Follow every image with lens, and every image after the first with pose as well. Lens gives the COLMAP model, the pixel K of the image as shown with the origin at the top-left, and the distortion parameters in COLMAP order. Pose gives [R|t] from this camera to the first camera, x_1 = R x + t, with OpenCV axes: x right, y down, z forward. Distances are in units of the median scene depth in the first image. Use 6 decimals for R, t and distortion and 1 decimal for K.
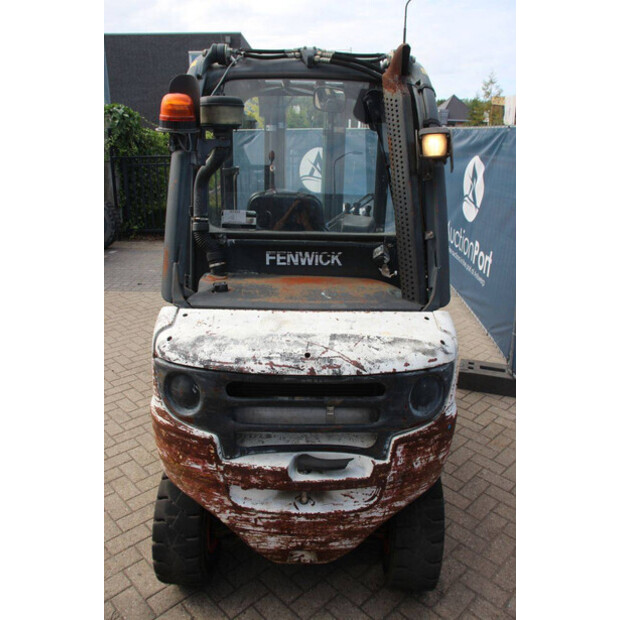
lens RADIAL K [[509.4, 0, 307.3], [0, 509.4, 310.8], [0, 0, 1]] dist [-0.167603, 0.151841]
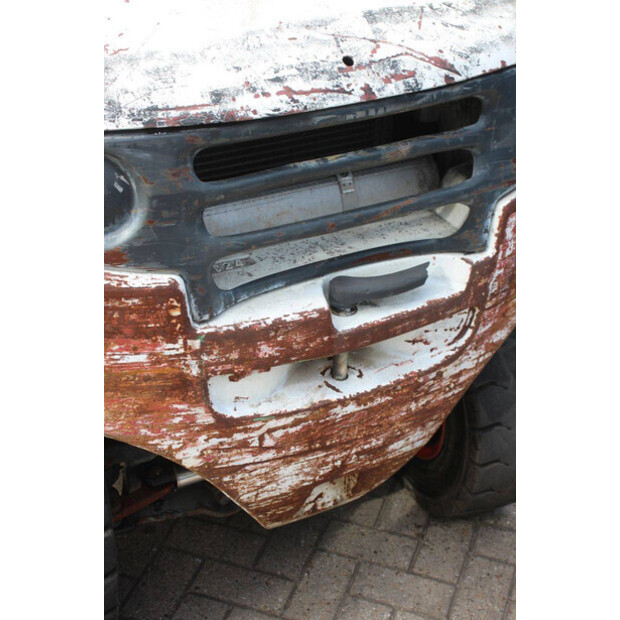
lens RADIAL K [[1187.1, 0, 309.5], [0, 1187.1, 310.5], [0, 0, 1]] dist [0.229307, 0.000000]
pose [[0.891327, -0.236283, 0.386918, -0.448532], [0.141512, 0.955807, 0.257697, 0.014023], [-0.430708, -0.174939, 0.885374, -0.013848]]
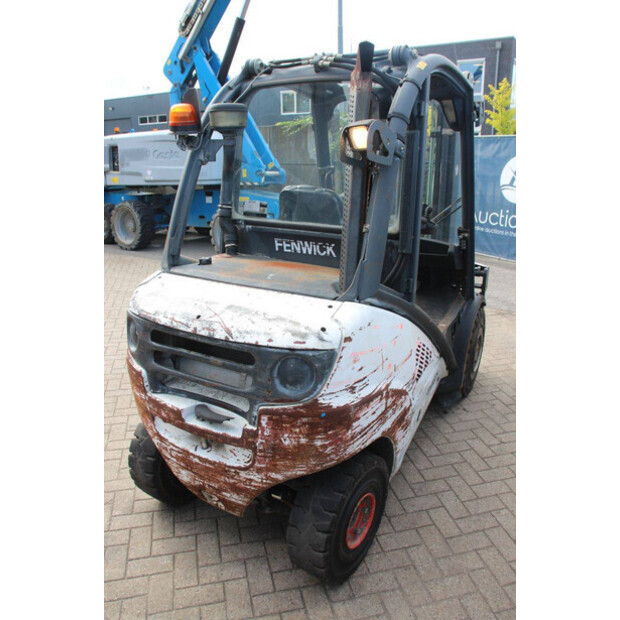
lens RADIAL K [[509.4, 0, 311.7], [0, 509.4, 310.2], [0, 0, 1]] dist [-0.167603, 0.151841]
pose [[0.861535, 0.140898, -0.487756, 0.692225], [-0.150243, 0.988444, 0.020154, 0.006885], [0.484959, 0.055919, 0.872747, 0.083538]]
